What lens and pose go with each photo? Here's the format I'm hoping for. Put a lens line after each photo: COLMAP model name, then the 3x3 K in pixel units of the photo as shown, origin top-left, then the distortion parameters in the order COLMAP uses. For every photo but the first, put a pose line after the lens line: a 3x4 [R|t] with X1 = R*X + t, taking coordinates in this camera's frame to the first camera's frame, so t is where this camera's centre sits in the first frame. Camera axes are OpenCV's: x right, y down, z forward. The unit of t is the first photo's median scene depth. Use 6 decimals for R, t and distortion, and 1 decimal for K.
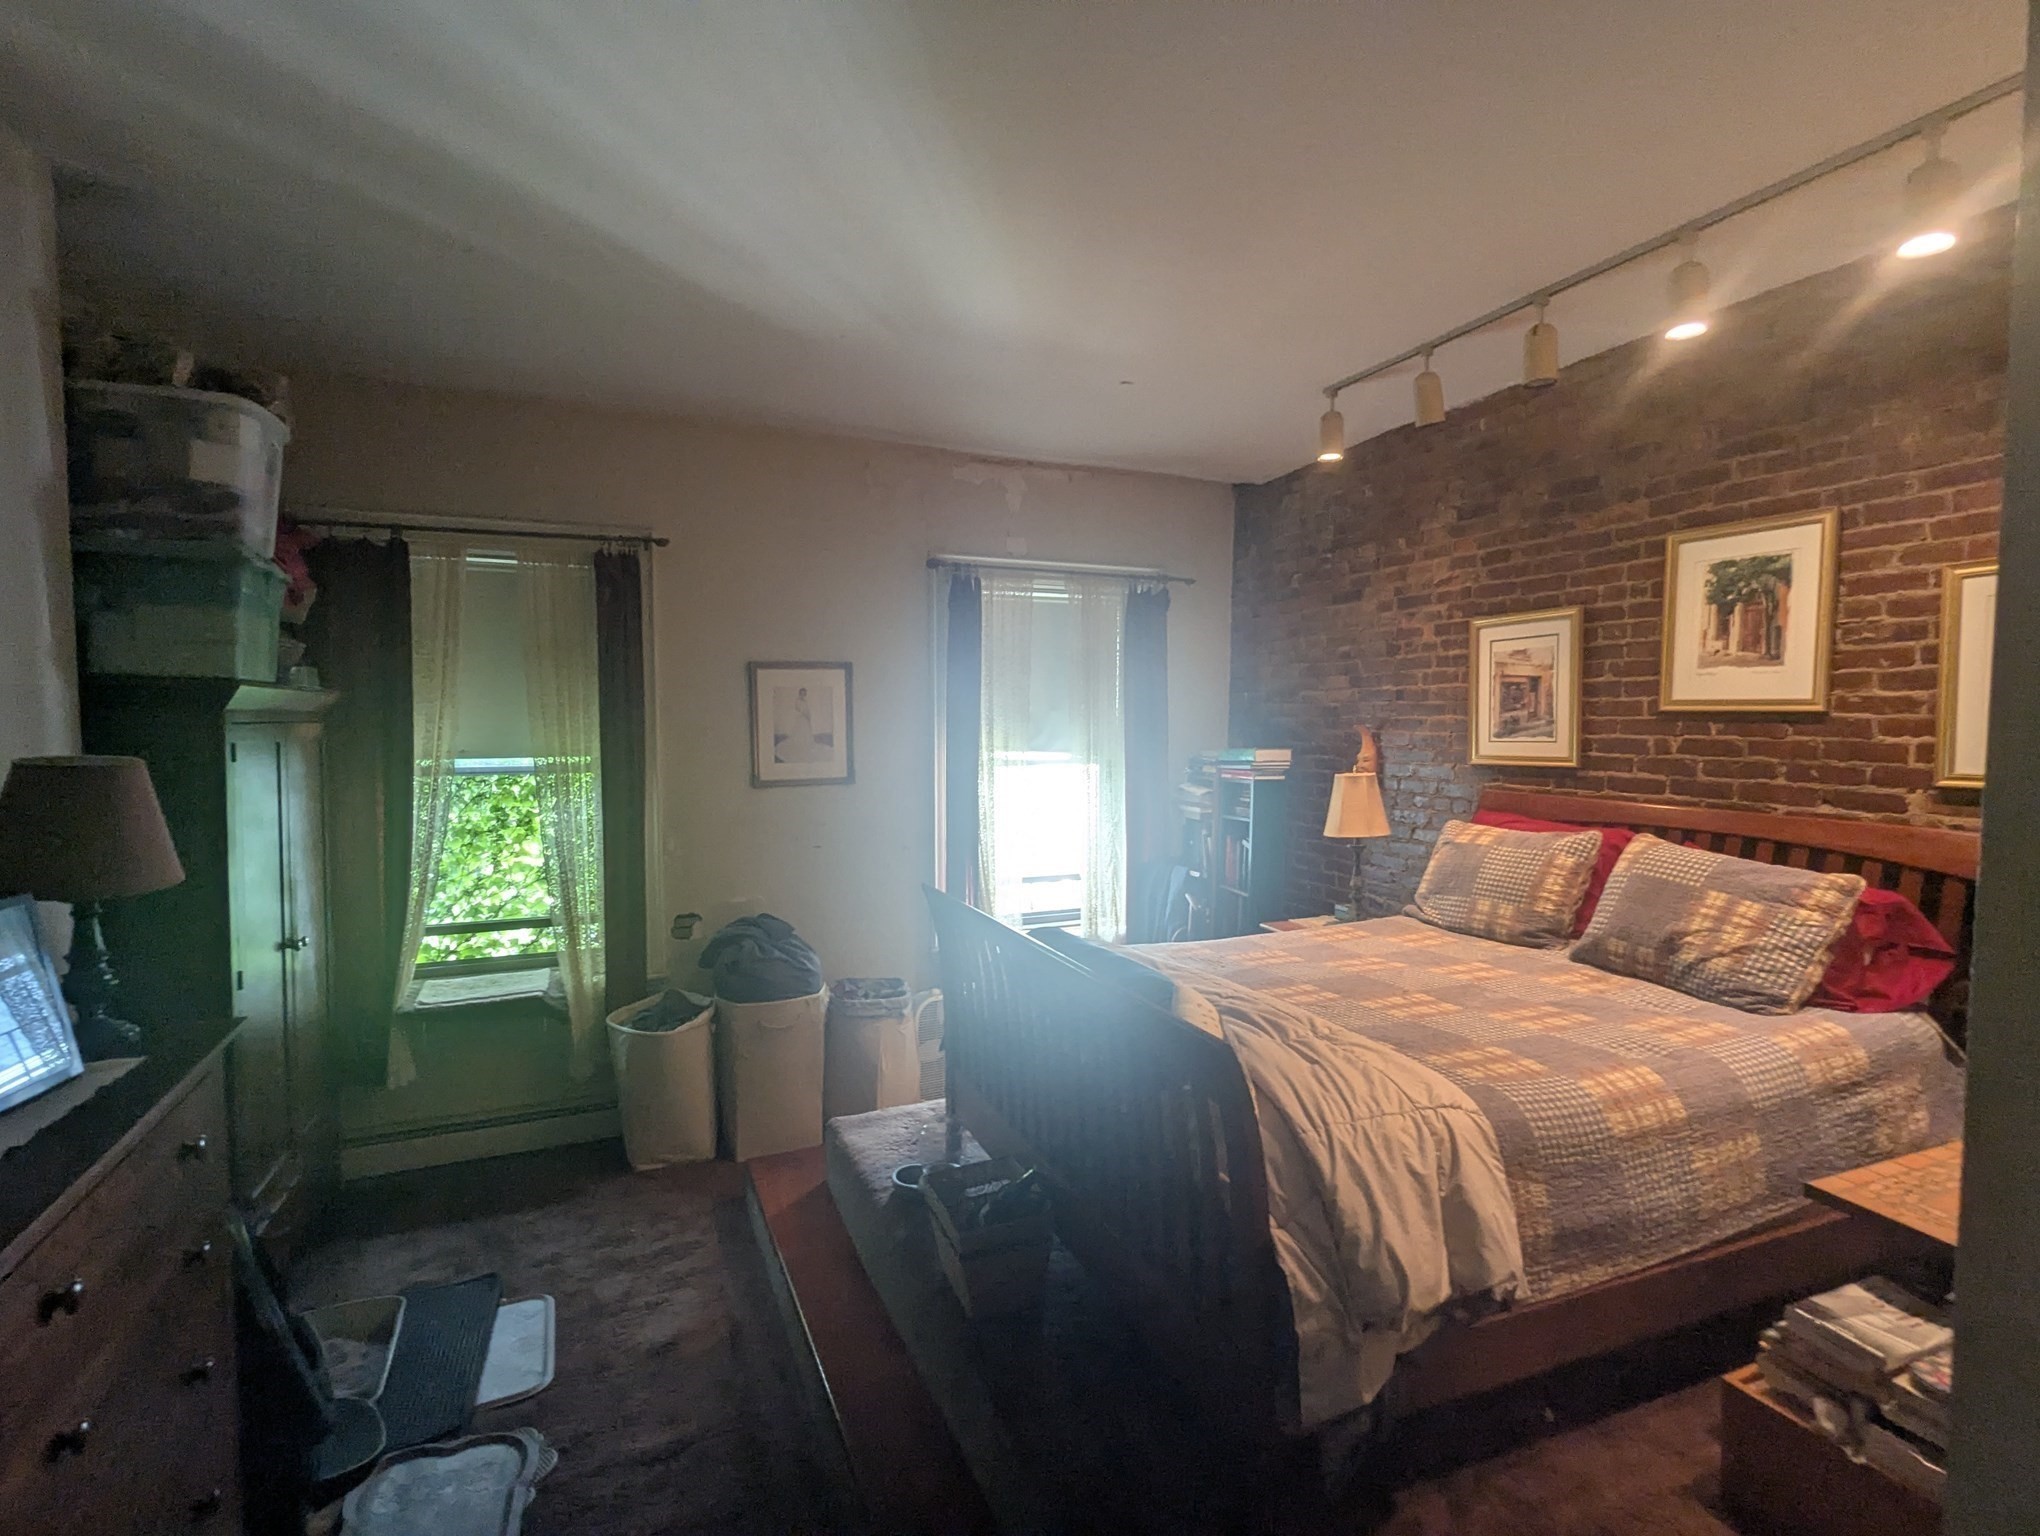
lens RADIAL K [[968.5, 0, 1017.6], [0, 968.5, 768.2], [0, 0, 1]] dist [-0.002250, 0.000671]
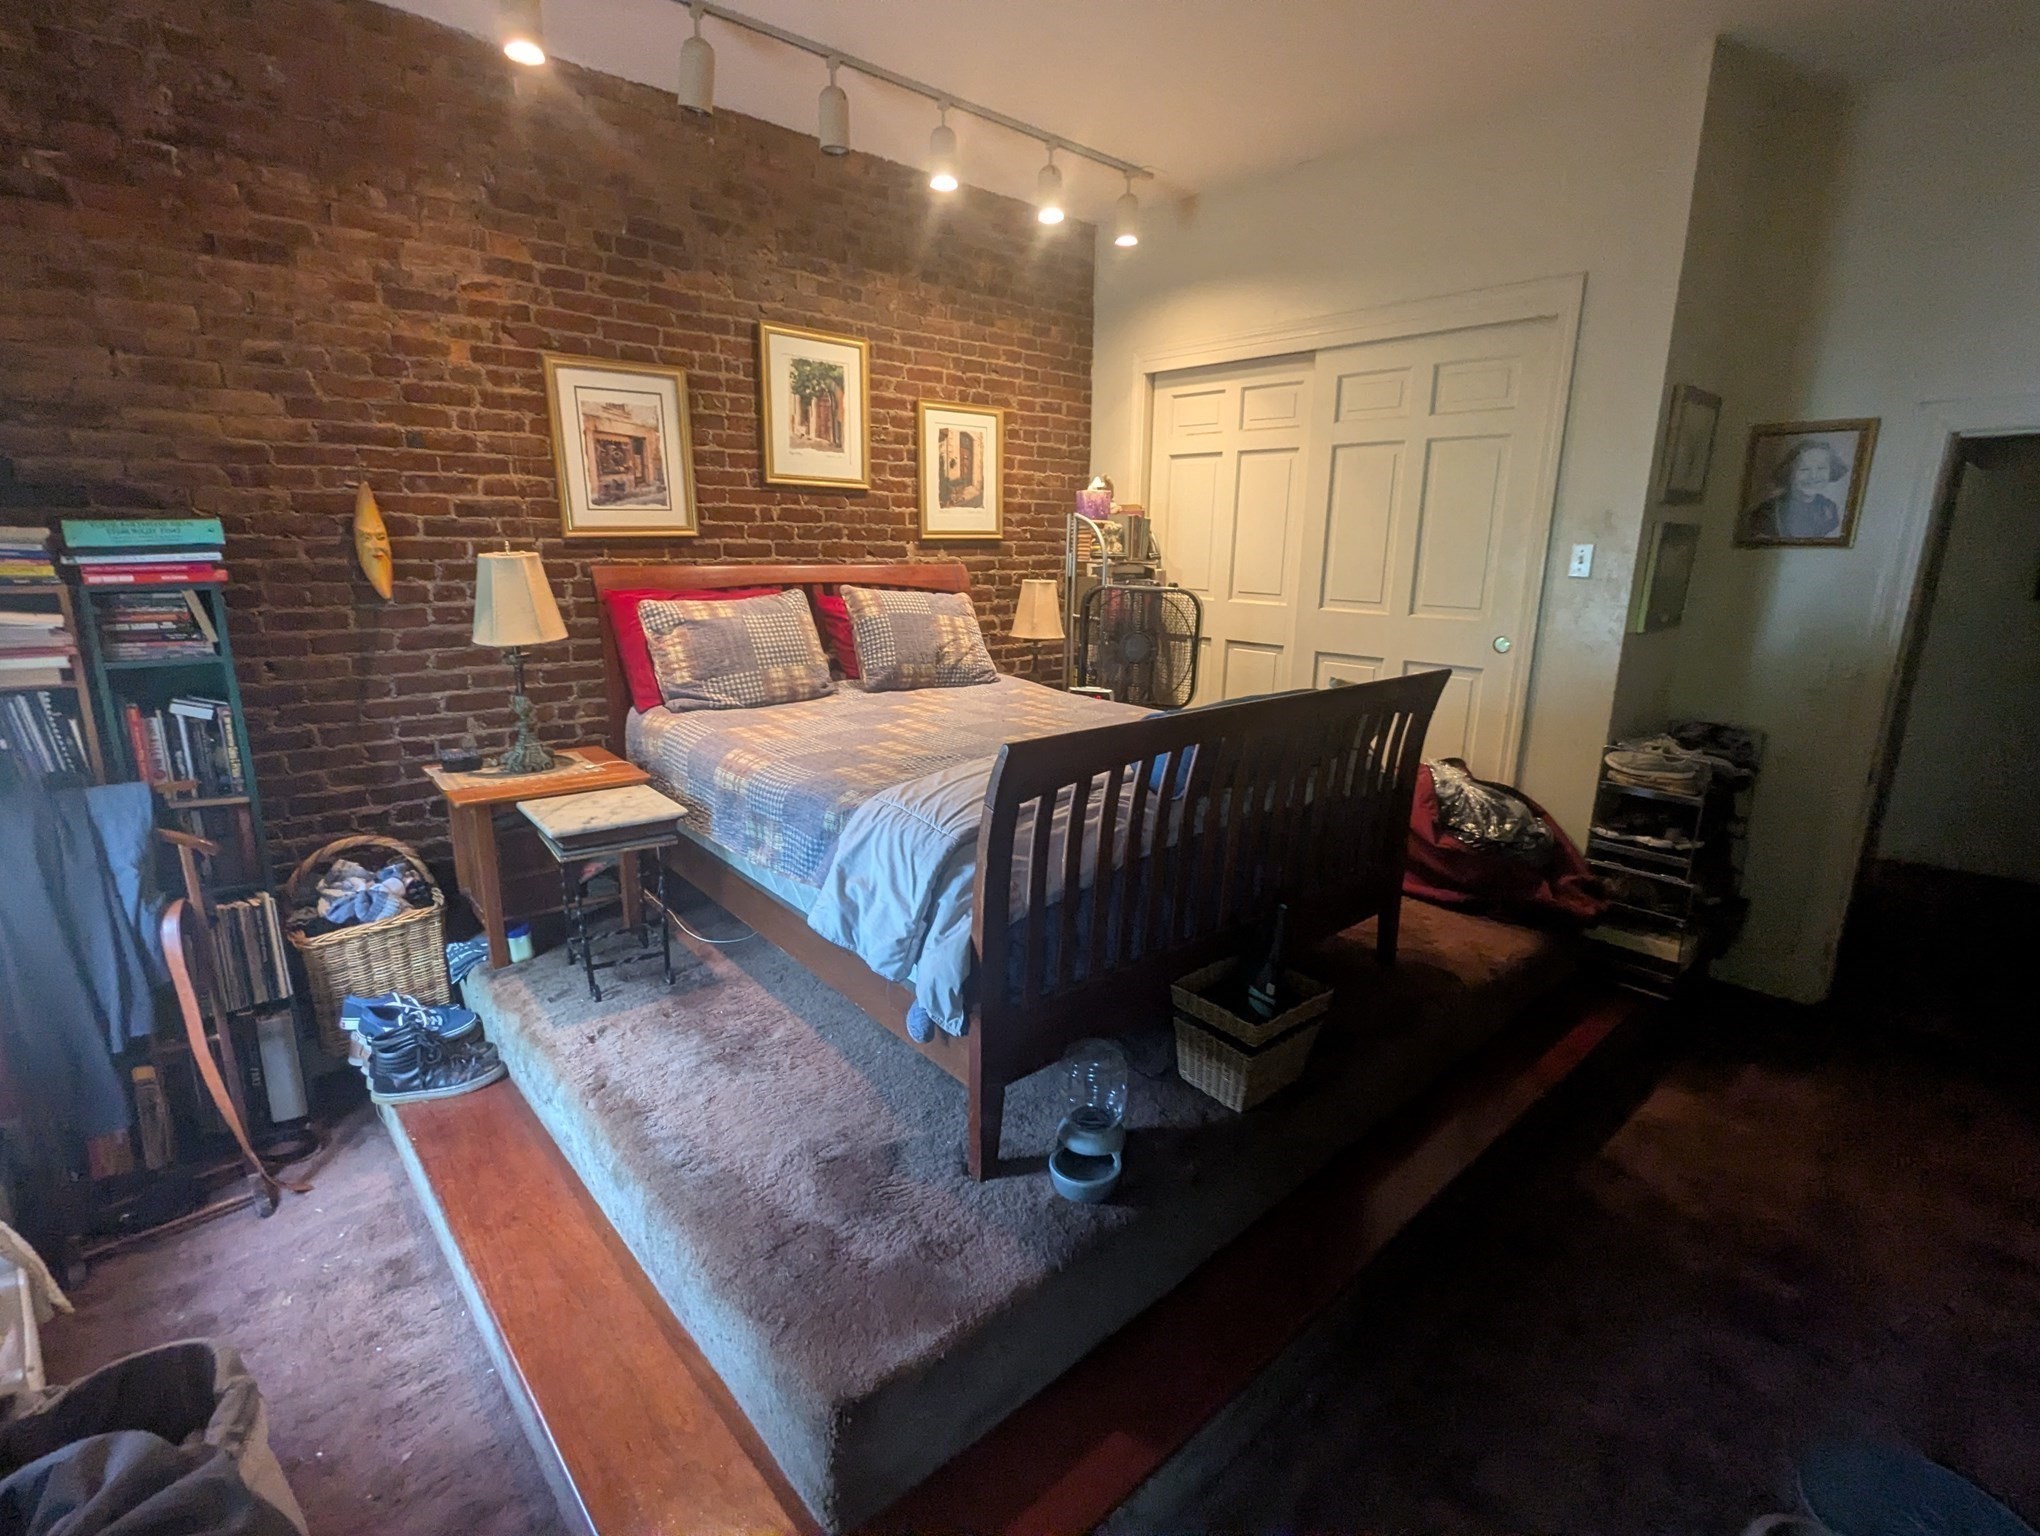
lens RADIAL K [[968.5, 0, 1020.9], [0, 968.5, 773.6], [0, 0, 1]] dist [-0.002250, 0.000671]
pose [[-0.313121, -0.229934, 0.921458, -0.572768], [0.036360, 0.966635, 0.253562, -0.005376], [-0.949017, 0.112900, -0.294313, 1.076594]]
